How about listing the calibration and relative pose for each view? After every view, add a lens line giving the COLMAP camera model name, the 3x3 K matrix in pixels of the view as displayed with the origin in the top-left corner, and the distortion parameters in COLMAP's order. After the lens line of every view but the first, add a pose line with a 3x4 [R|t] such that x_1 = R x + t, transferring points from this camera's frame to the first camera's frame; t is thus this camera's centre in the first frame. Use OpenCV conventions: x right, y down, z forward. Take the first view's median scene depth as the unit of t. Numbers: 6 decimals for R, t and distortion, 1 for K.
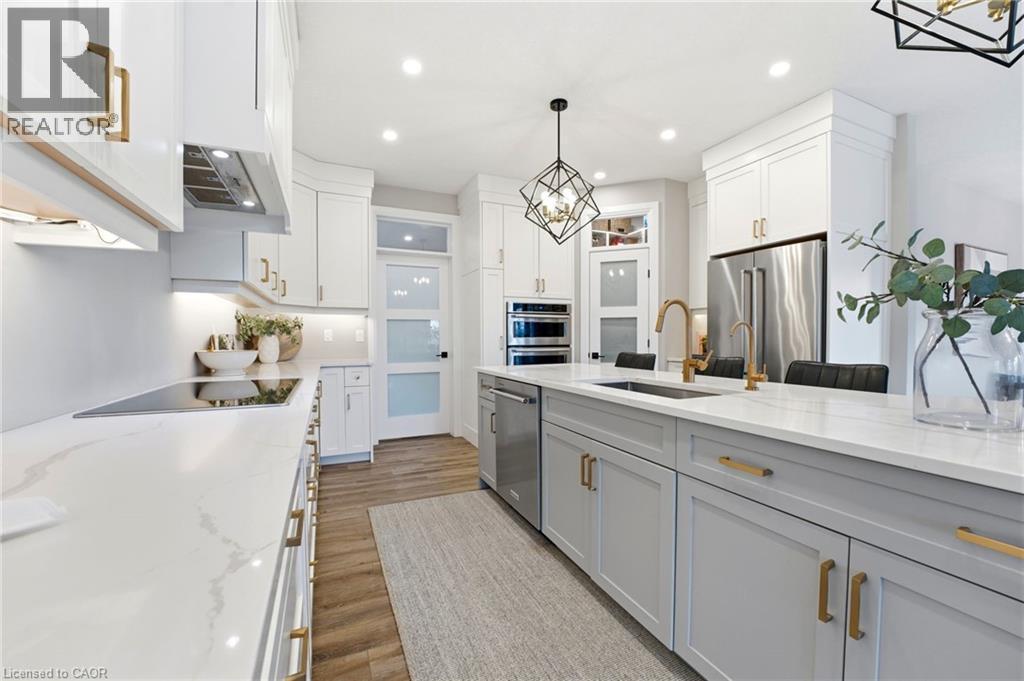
lens RADIAL K [[410.3, 0, 509.7], [0, 410.3, 340.3], [0, 0, 1]] dist [-0.023153, 0.000320]
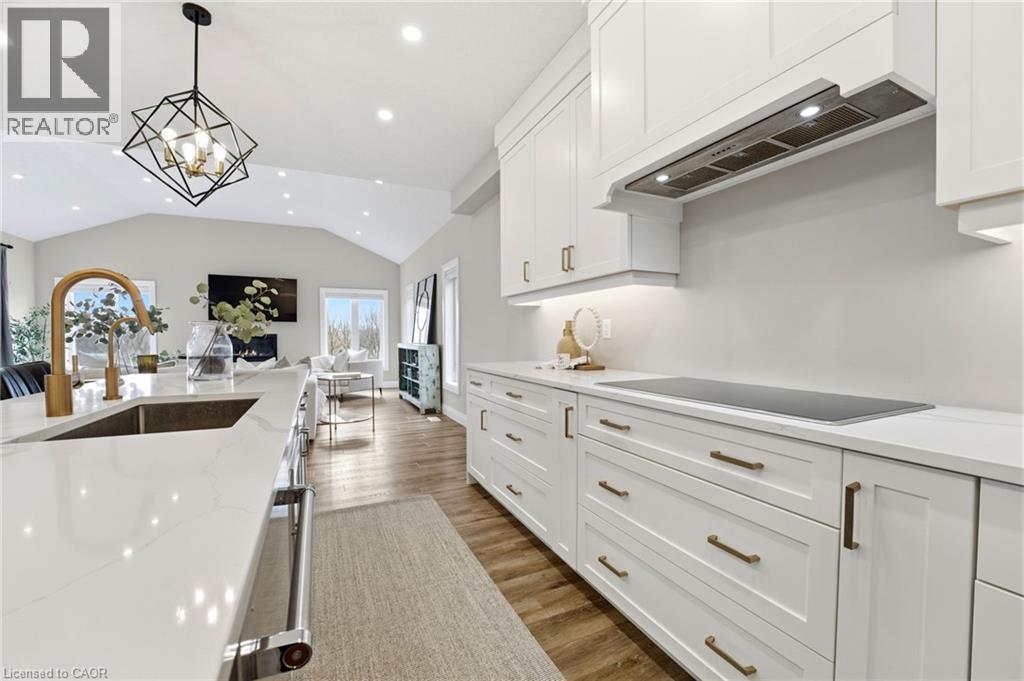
lens RADIAL K [[410.3, 0, 498.3], [0, 410.3, 336.3], [0, 0, 1]] dist [-0.023153, 0.000320]
pose [[-0.999973, 0.007254, -0.001446, -0.086515], [0.007244, 0.999953, 0.006374, -0.002485], [0.001492, 0.006364, -0.999979, 0.851623]]
